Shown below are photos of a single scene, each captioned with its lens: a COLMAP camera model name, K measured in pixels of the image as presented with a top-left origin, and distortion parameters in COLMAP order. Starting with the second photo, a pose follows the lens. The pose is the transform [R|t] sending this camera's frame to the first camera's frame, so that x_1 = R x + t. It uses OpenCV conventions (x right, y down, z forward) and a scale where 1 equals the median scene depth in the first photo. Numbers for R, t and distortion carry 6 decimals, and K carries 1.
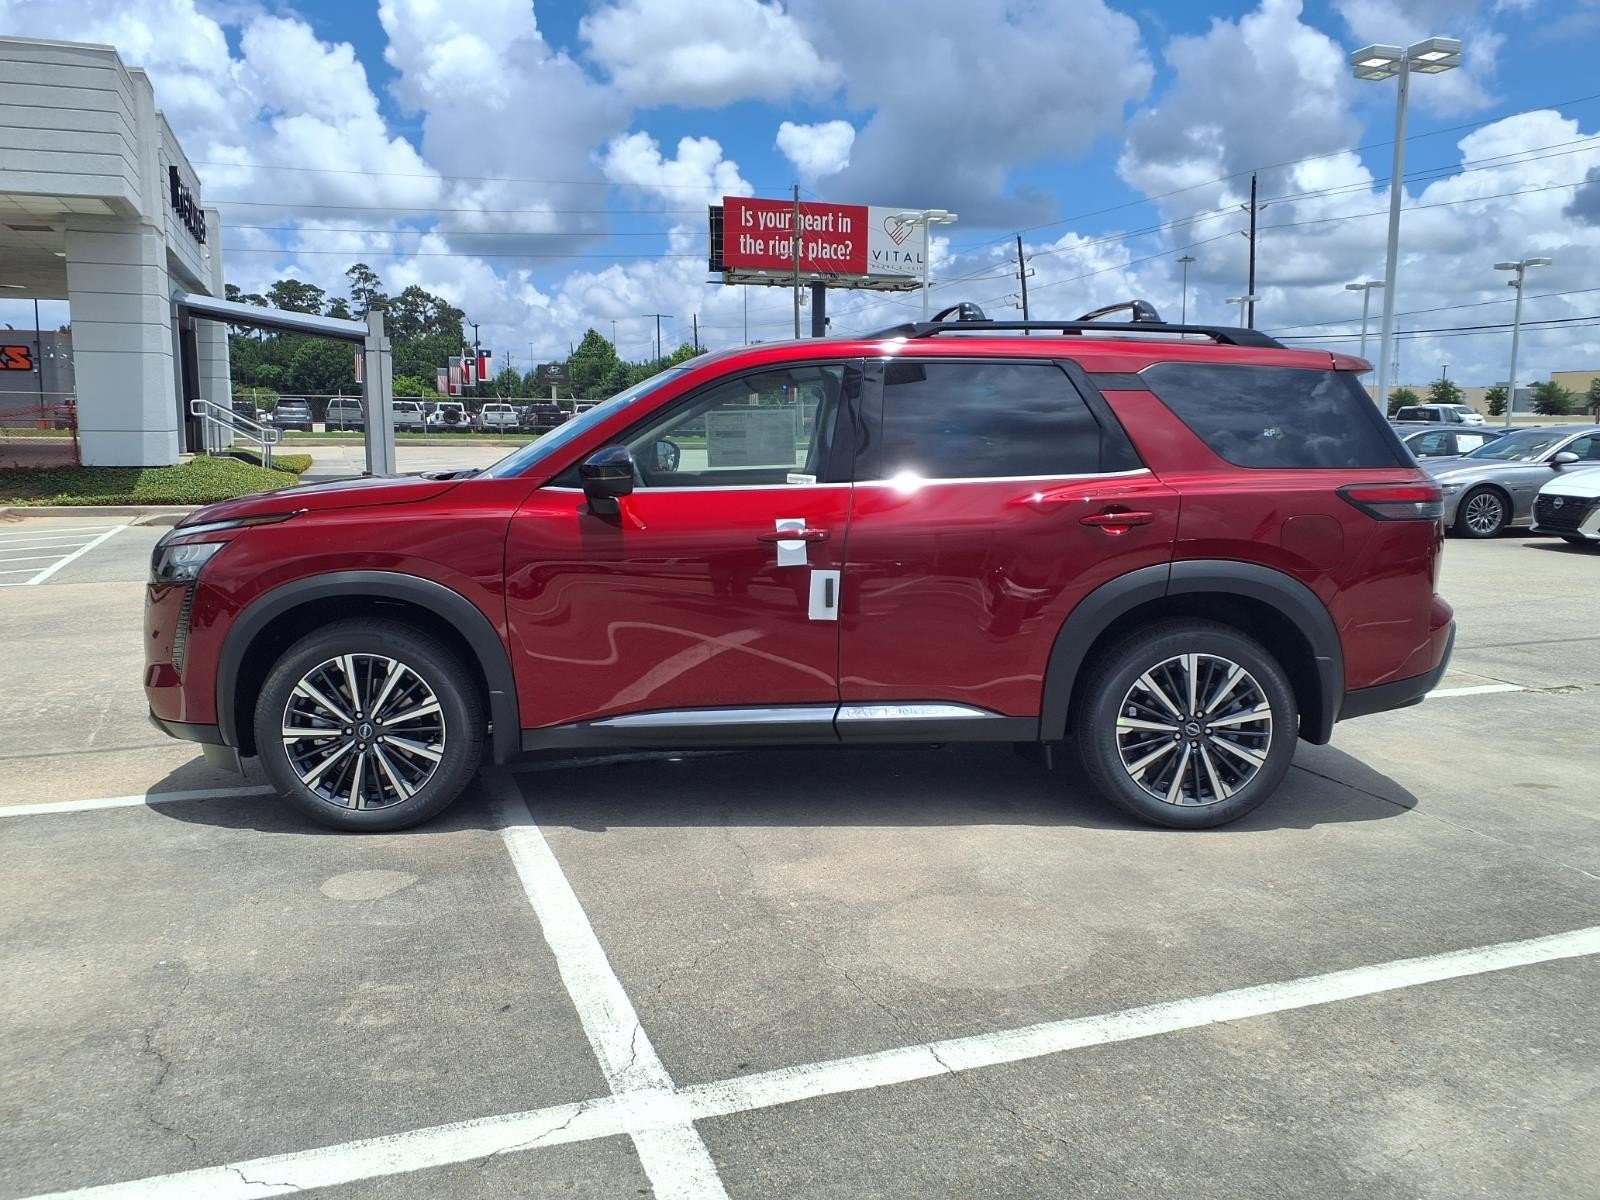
lens RADIAL K [[1249.6, 0, 796.3], [0, 1249.6, 599.7], [0, 0, 1]] dist [0.058001, -0.064592]
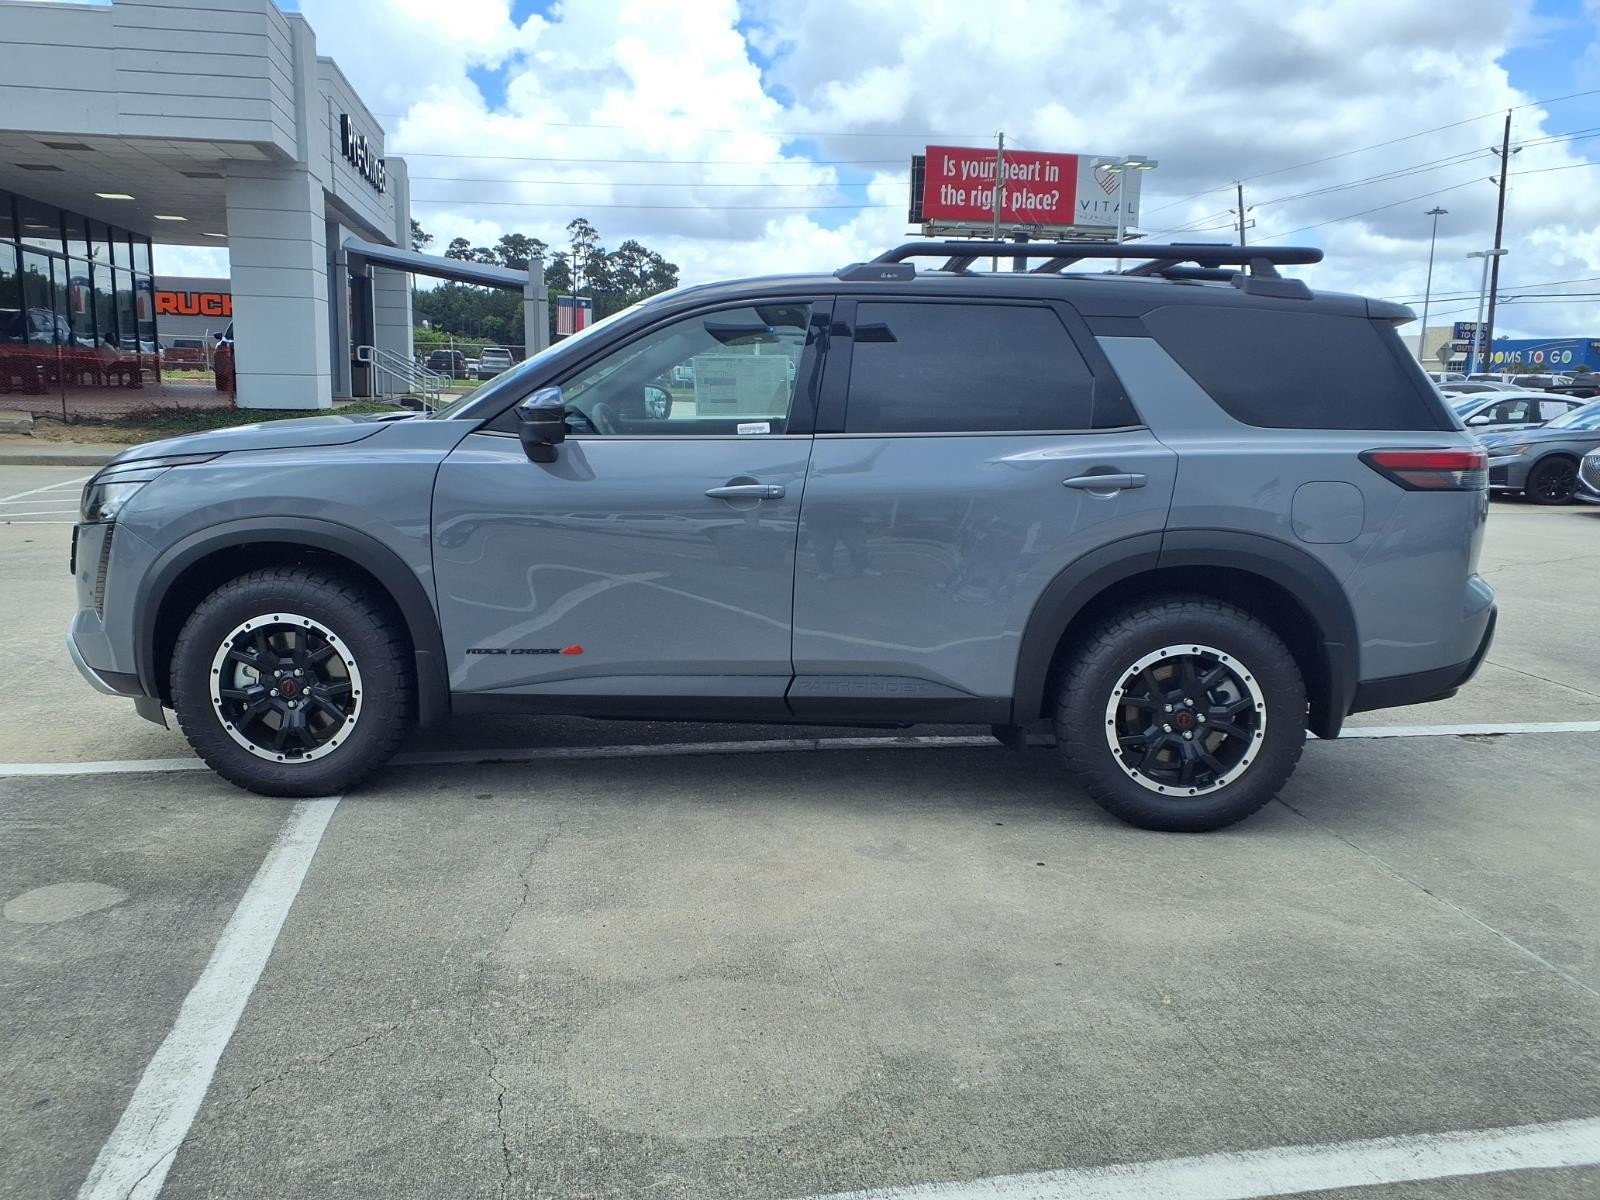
lens RADIAL K [[1257.9, 0, 785.0], [0, 1257.9, 603.4], [0, 0, 1]] dist [0.045614, -0.048380]
pose [[0.986927, 0.046299, -0.154373, 0.261155], [-0.040661, 0.998393, 0.039481, -0.028404], [0.155953, -0.032688, 0.987223, 0.235347]]
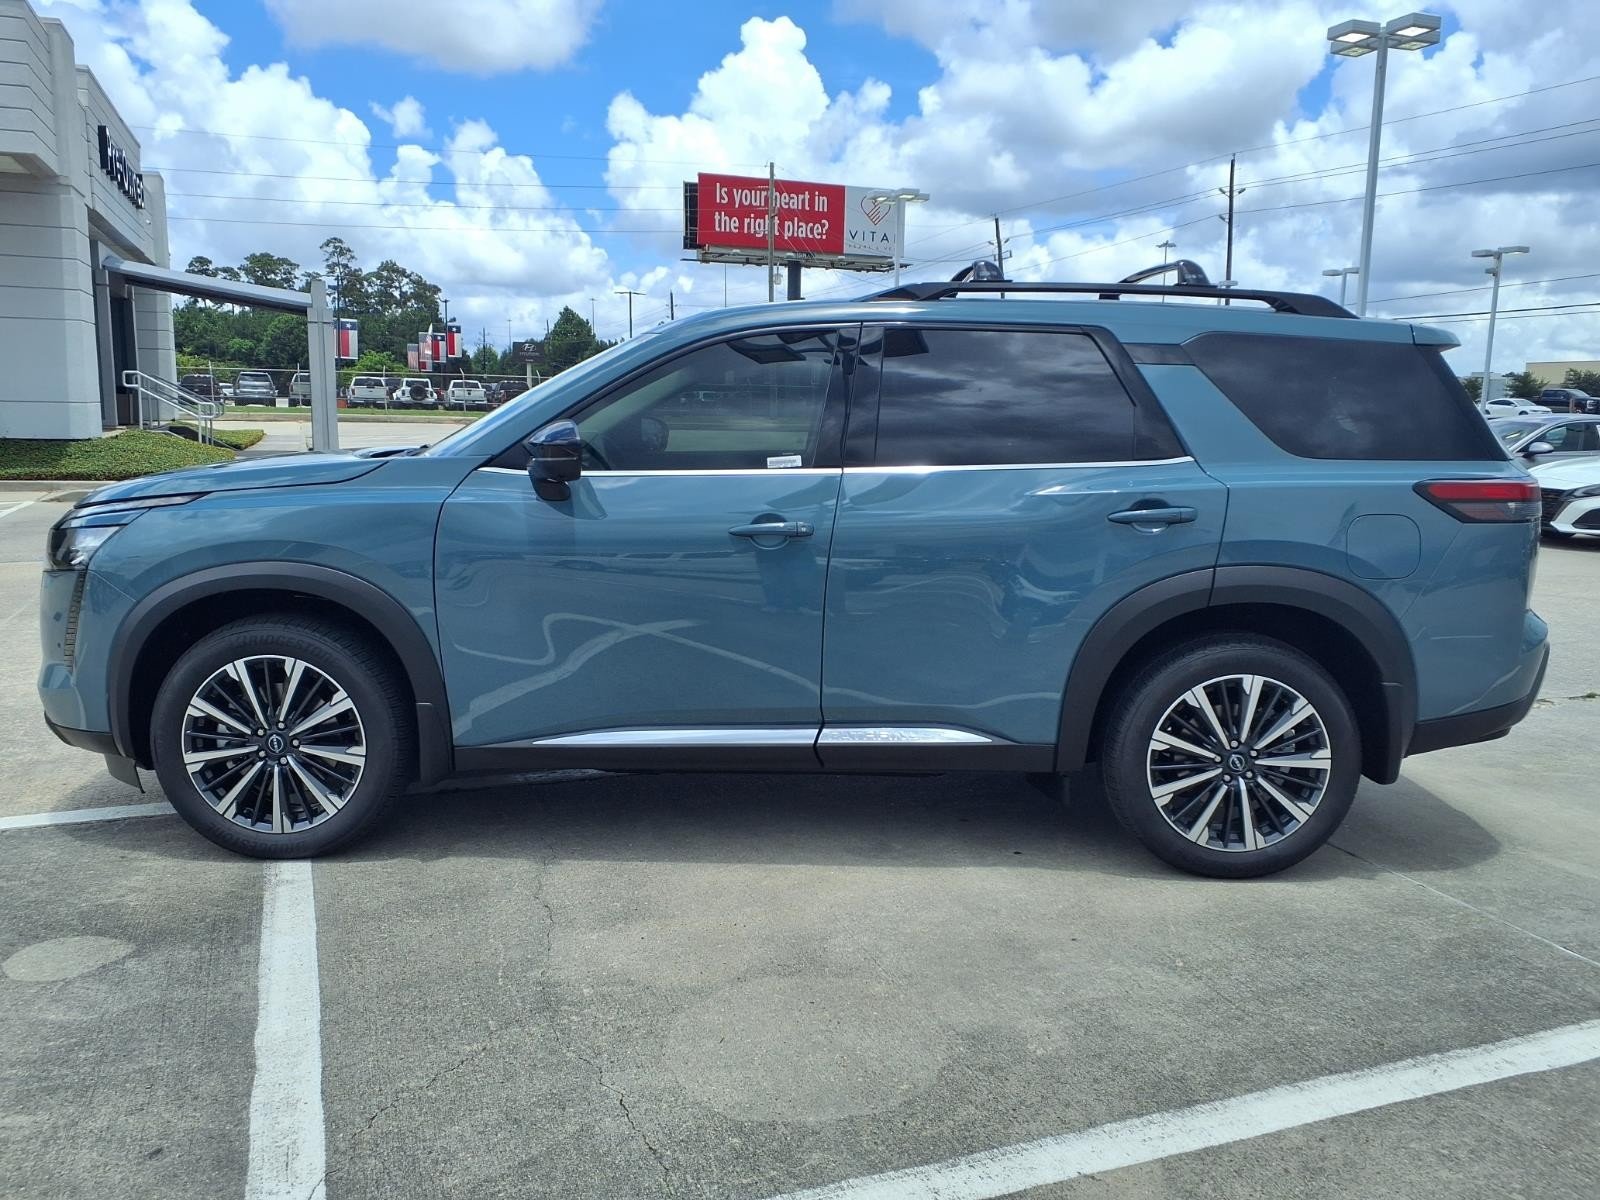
lens RADIAL K [[1257.9, 0, 785.0], [0, 1257.9, 603.4], [0, 0, 1]] dist [0.045614, -0.048380]
pose [[0.999866, 0.010327, 0.012726, 0.106854], [-0.010538, 0.999807, 0.016588, -0.019402], [-0.012552, -0.016720, 0.999781, 0.181925]]
